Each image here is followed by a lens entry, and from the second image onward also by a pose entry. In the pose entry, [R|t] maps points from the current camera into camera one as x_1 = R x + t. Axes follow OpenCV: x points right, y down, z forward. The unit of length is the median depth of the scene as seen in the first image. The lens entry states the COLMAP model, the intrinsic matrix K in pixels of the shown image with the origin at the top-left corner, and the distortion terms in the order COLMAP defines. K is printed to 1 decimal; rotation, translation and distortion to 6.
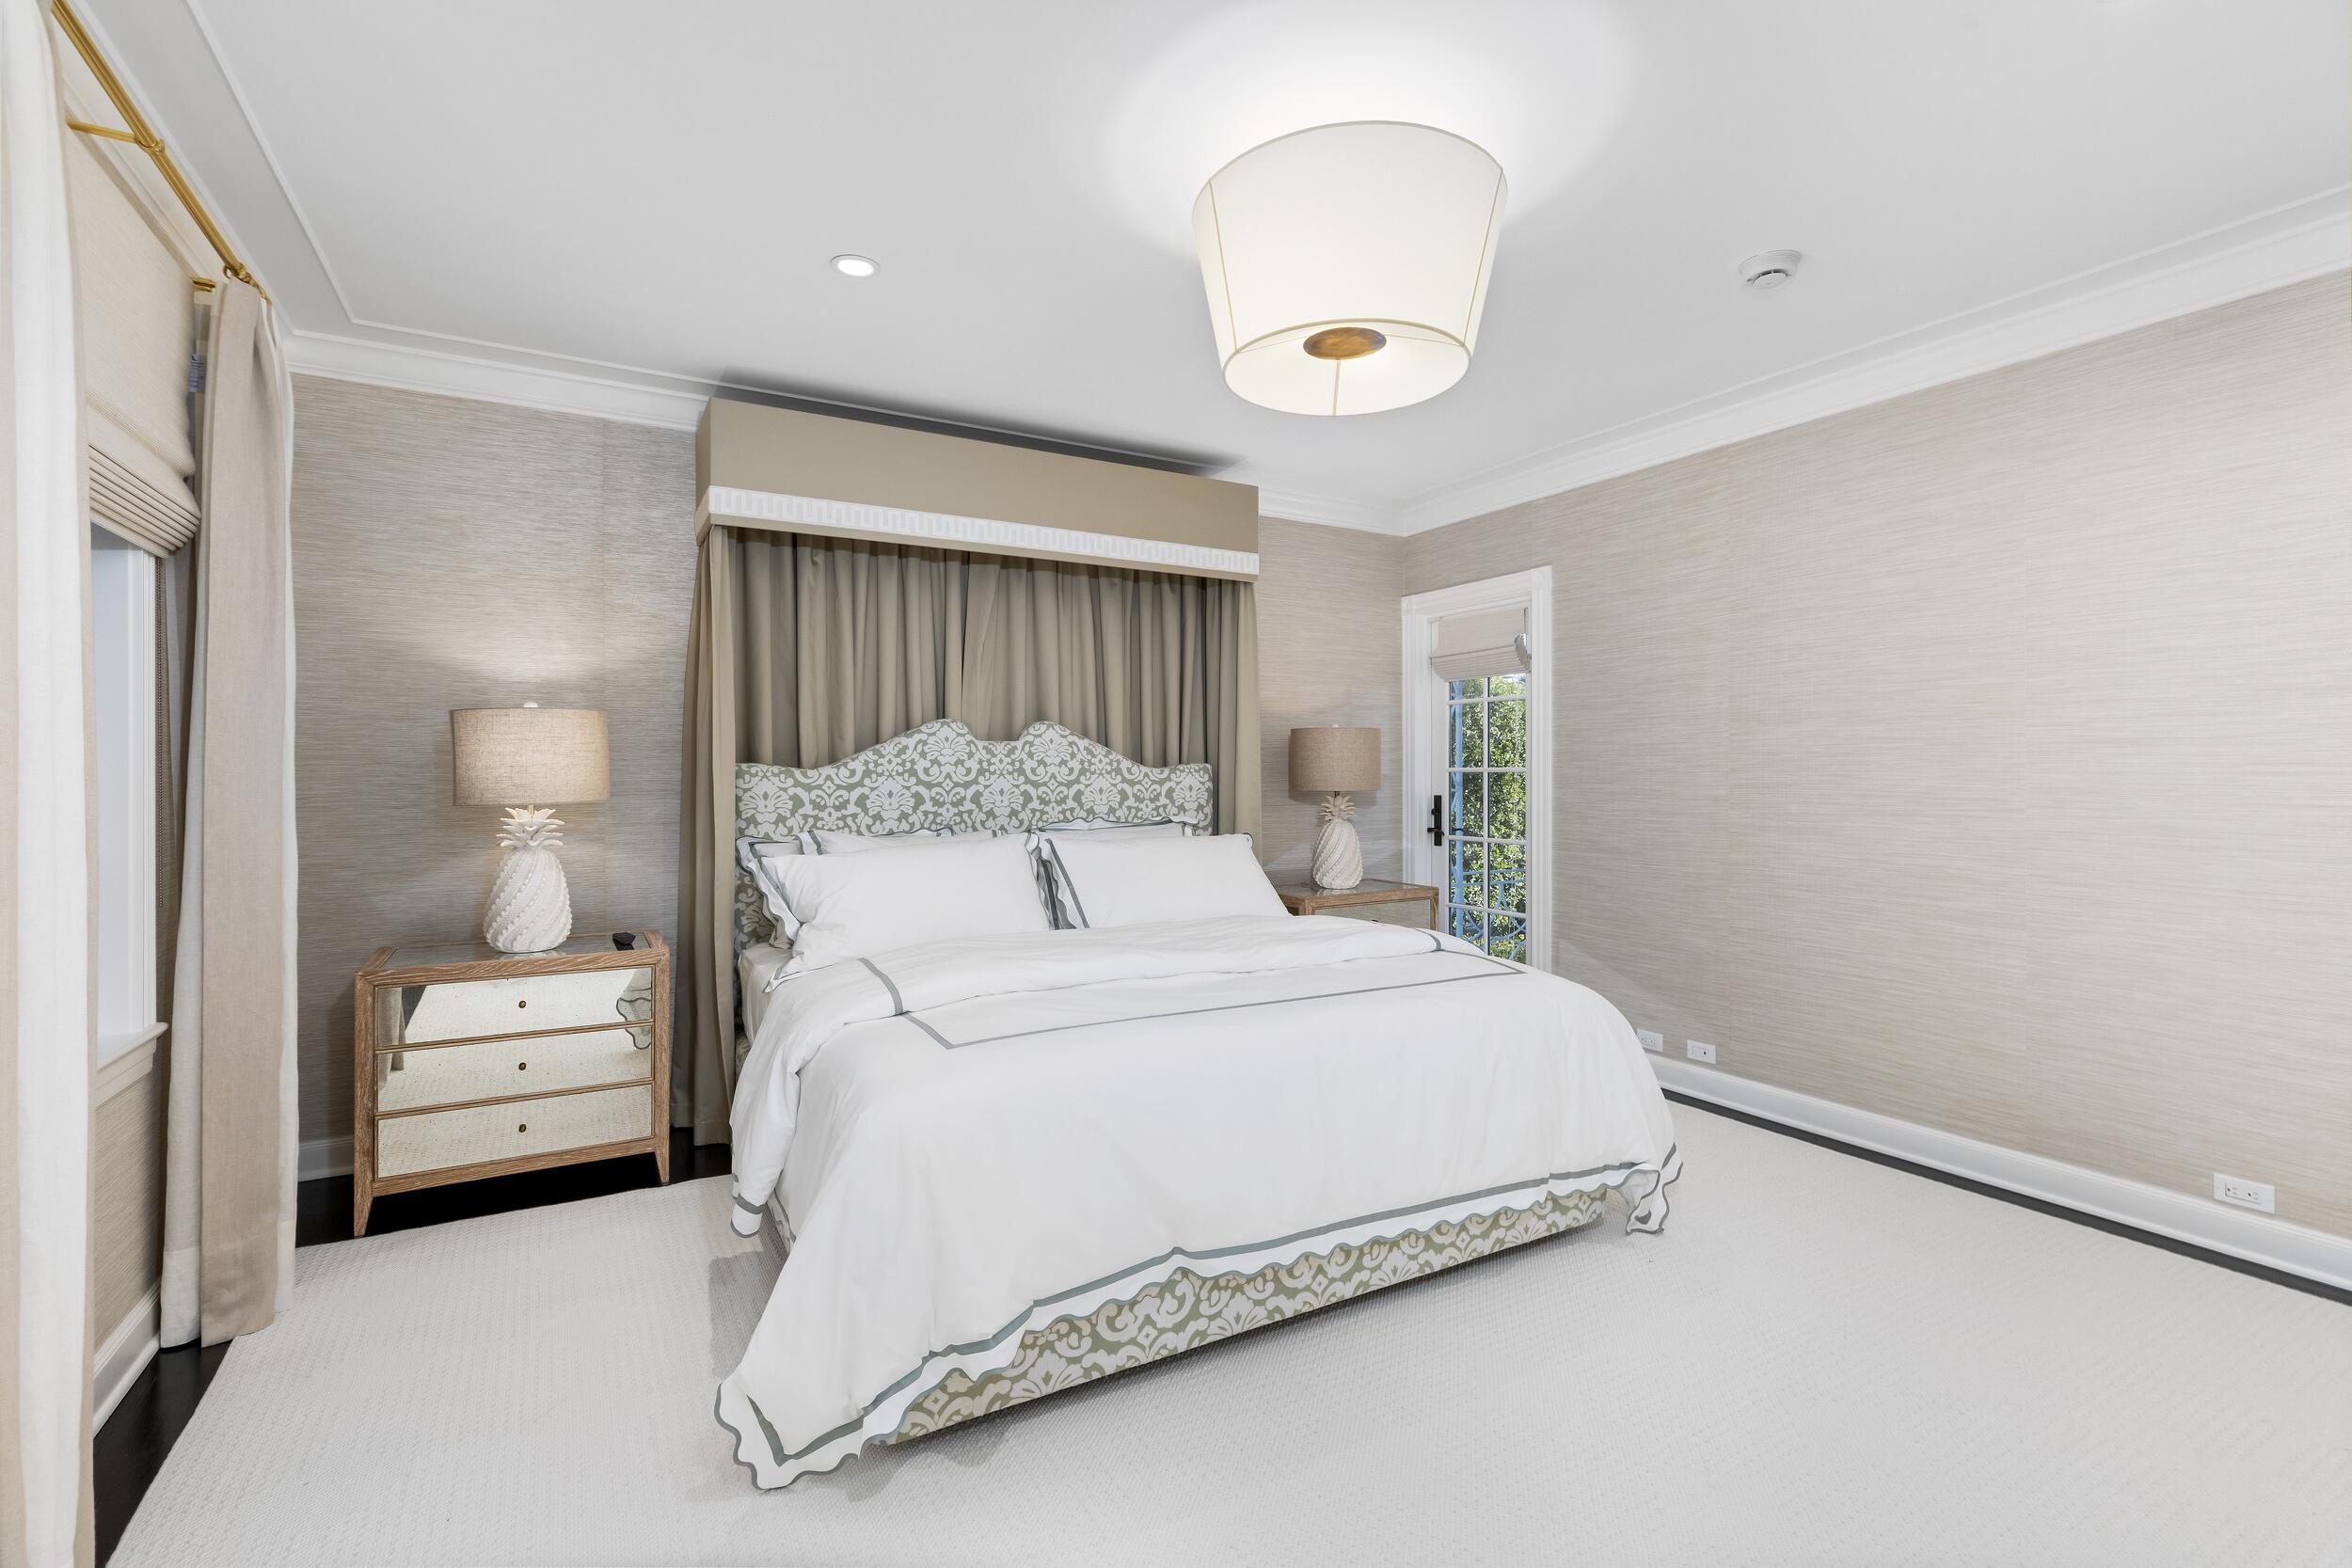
lens RADIAL K [[1065.4, 0, 1170.5], [0, 1065.4, 762.5], [0, 0, 1]] dist [0.002780, 0.001175]
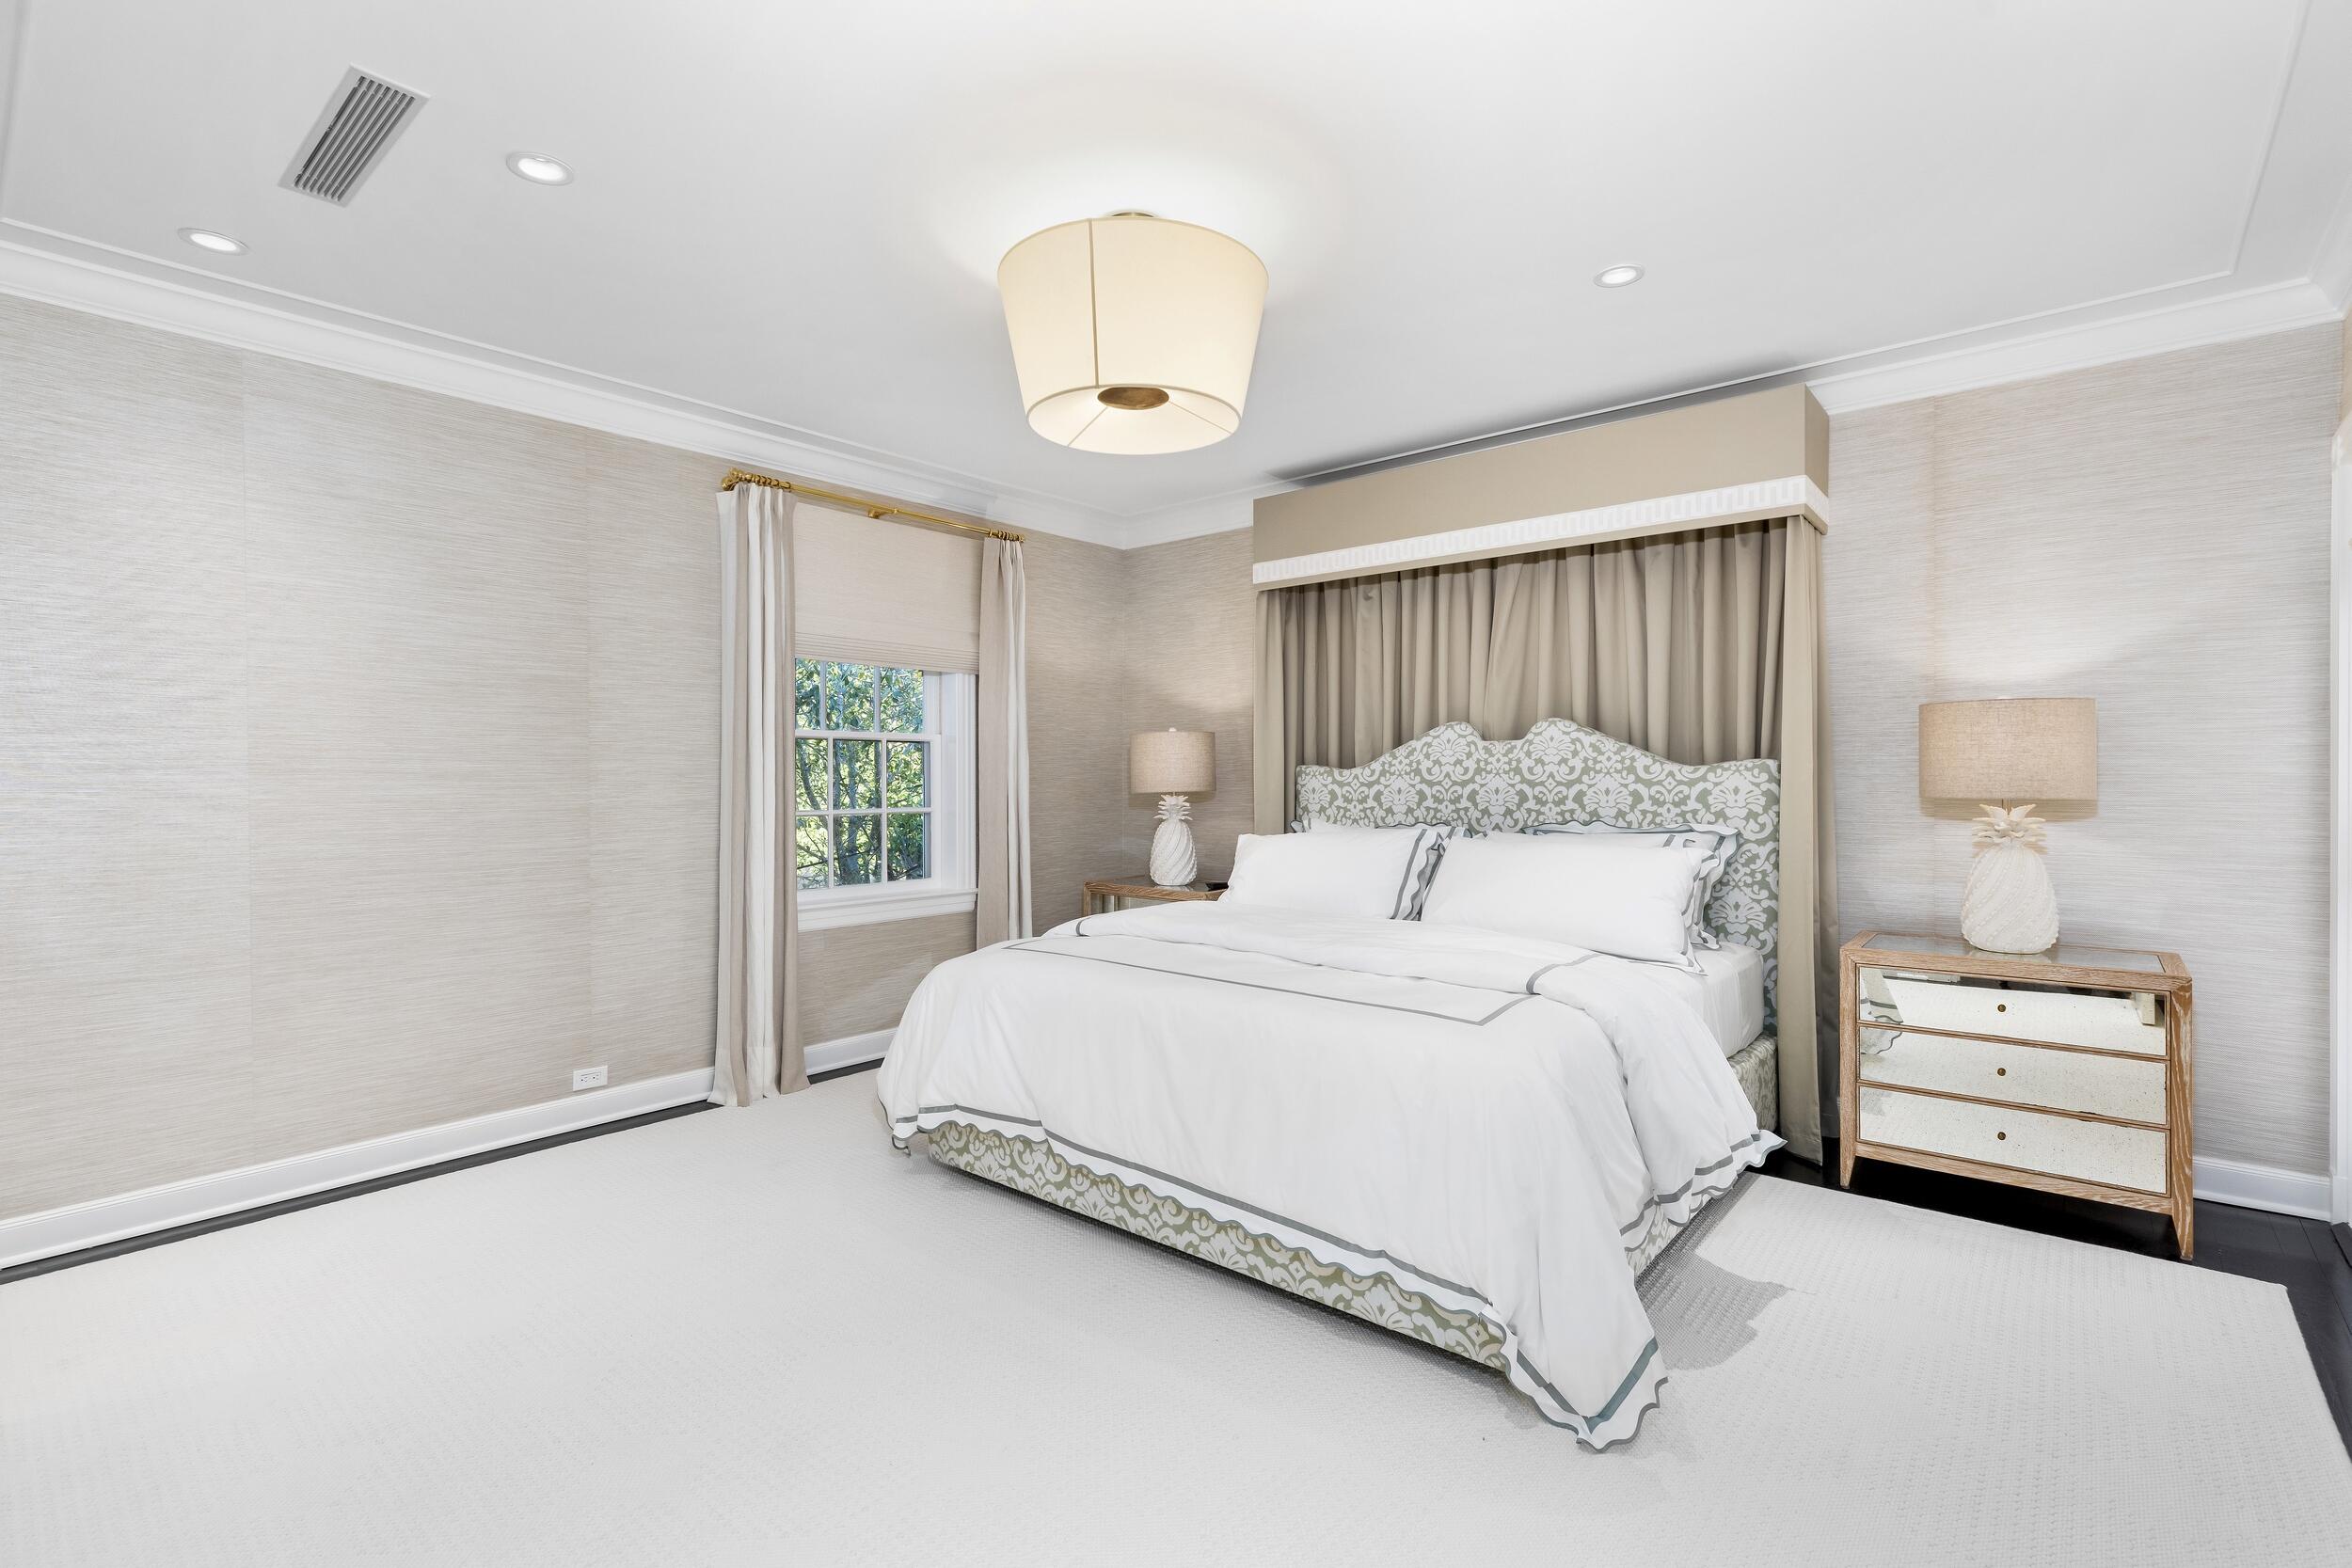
lens RADIAL K [[1065.4, 0, 1186.6], [0, 1065.4, 799.9], [0, 0, 1]] dist [0.002780, 0.001175]
pose [[0.342562, 0.026638, -0.939117, 0.778844], [0.016575, 0.999271, 0.034390, -0.004336], [0.939349, -0.027346, 0.341871, 0.411035]]
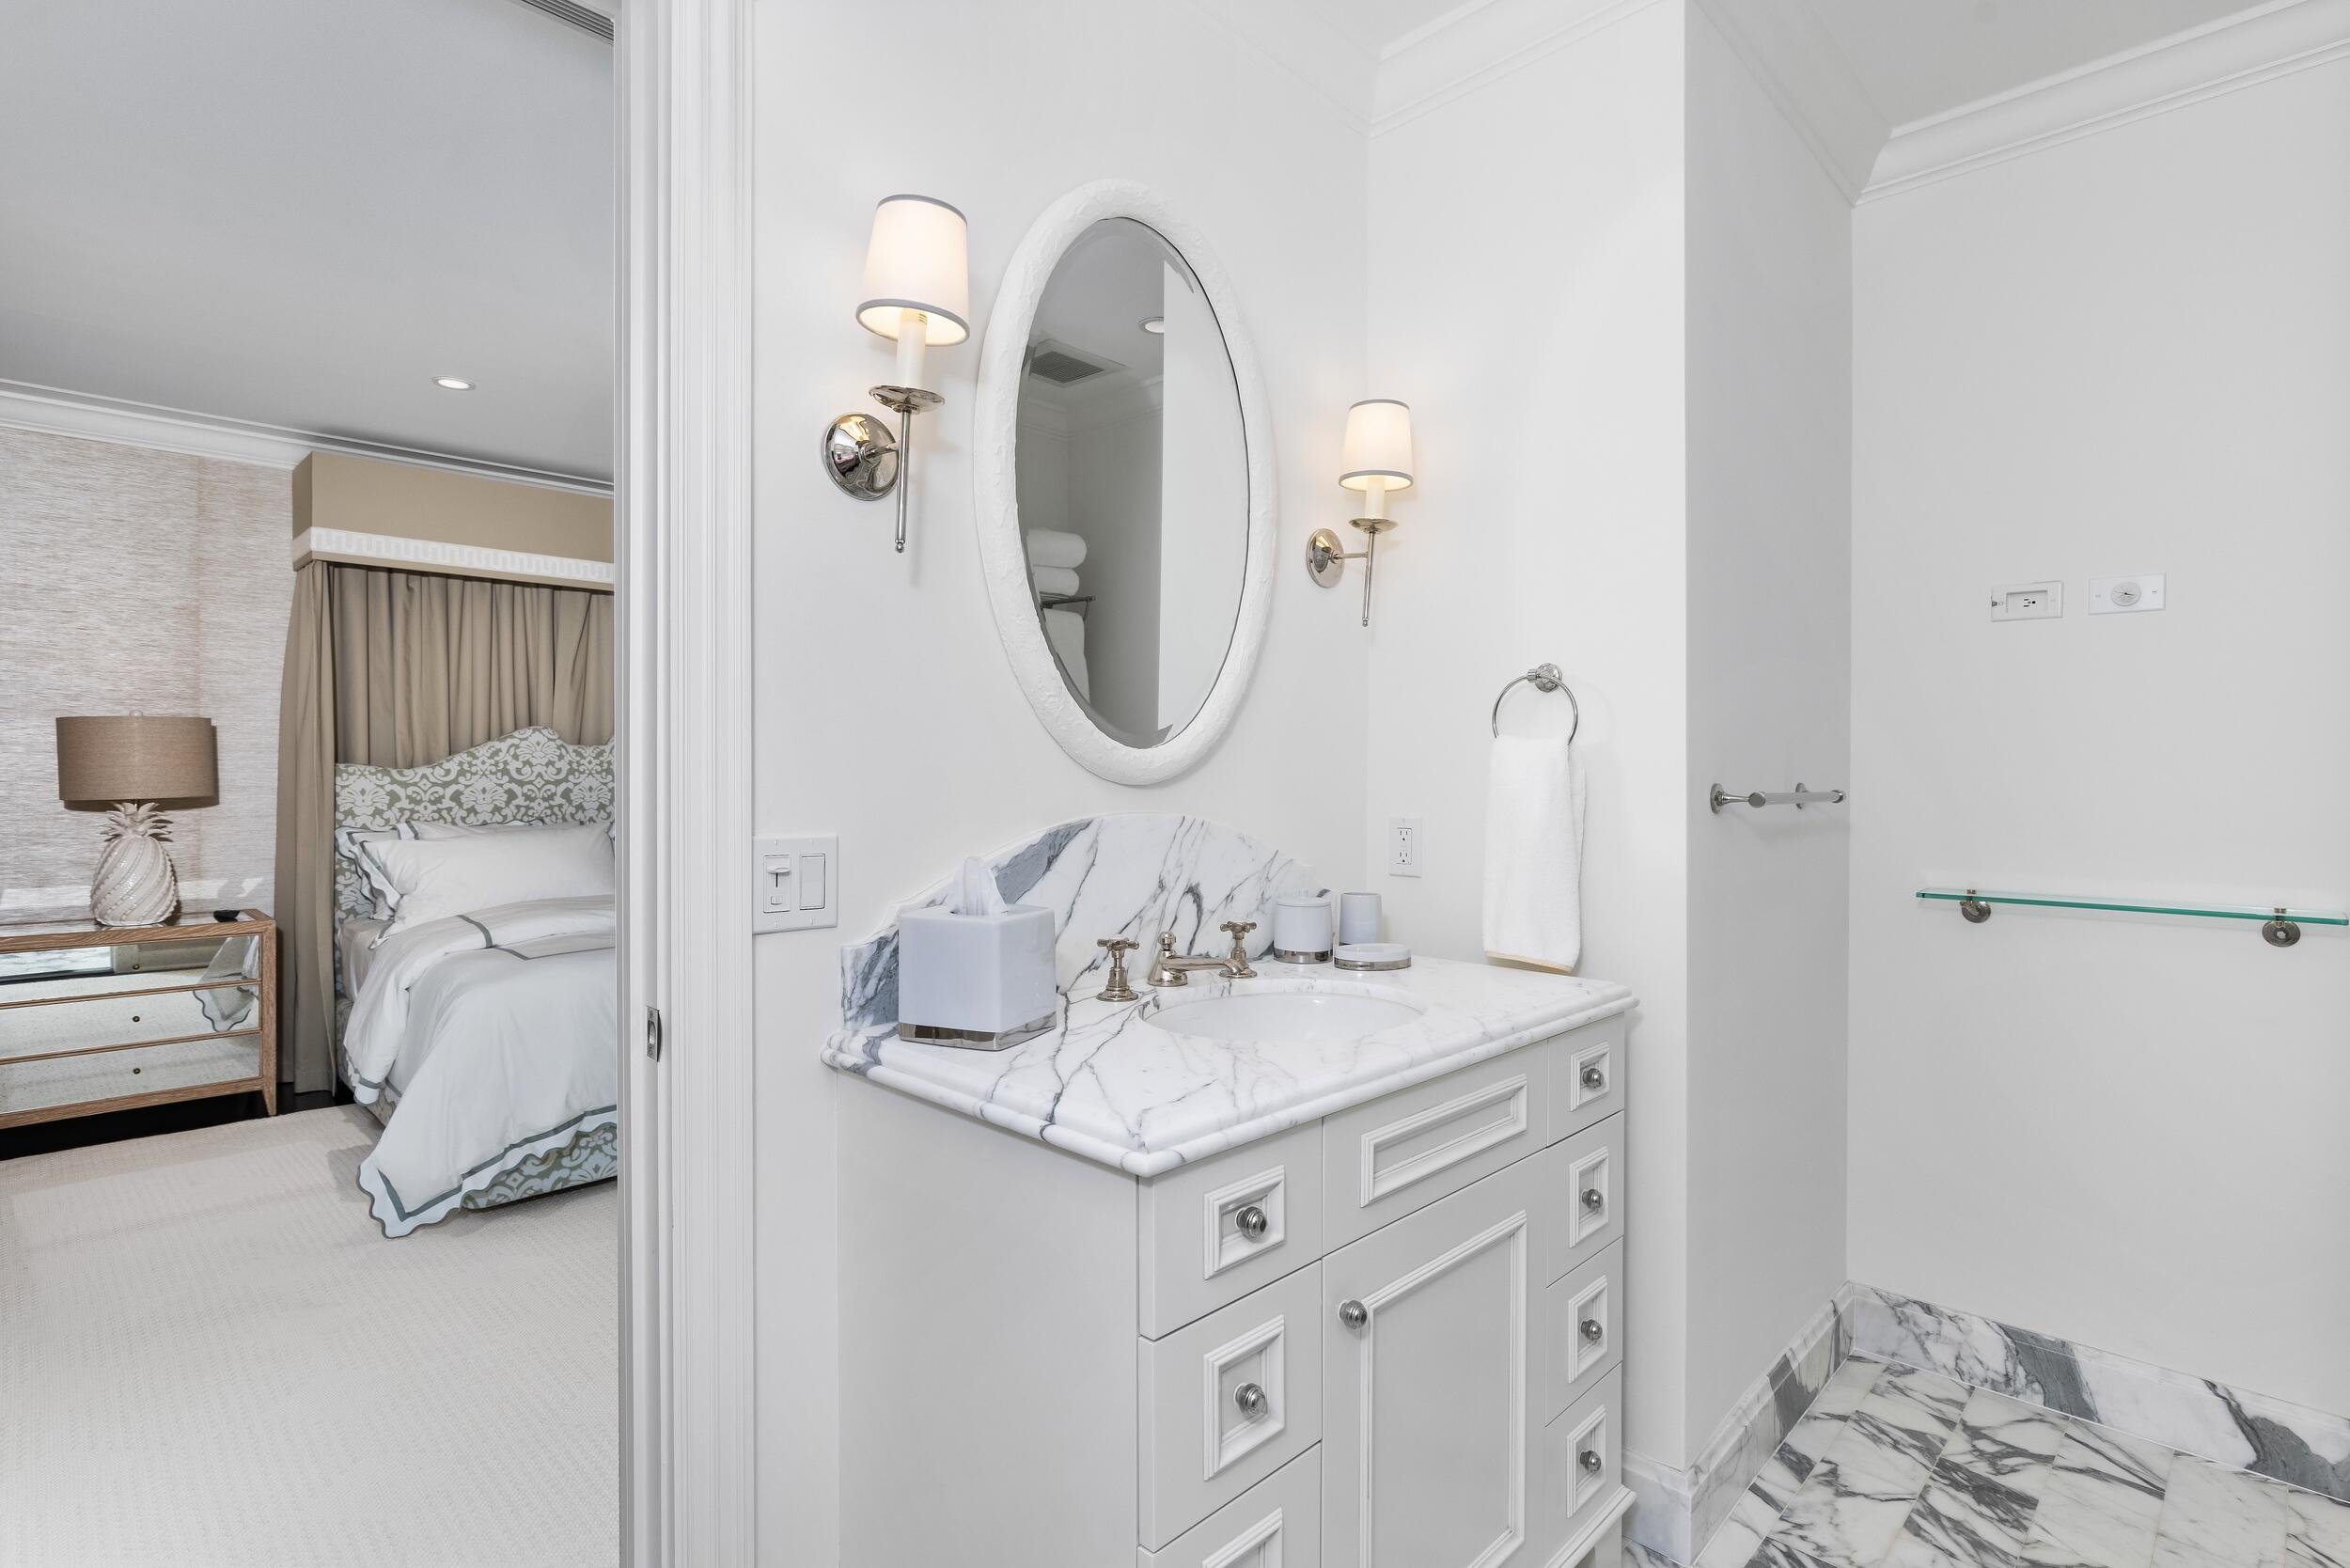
lens RADIAL K [[1164.6, 0, 1170.8], [0, 1164.6, 778.0], [0, 0, 1]] dist [-0.003640, 0.000562]
pose [[0.963006, 0.003429, 0.269458, 0.123702], [-0.007581, 0.999868, 0.014368, -0.008361], [-0.269373, -0.015879, 0.962905, -0.449449]]
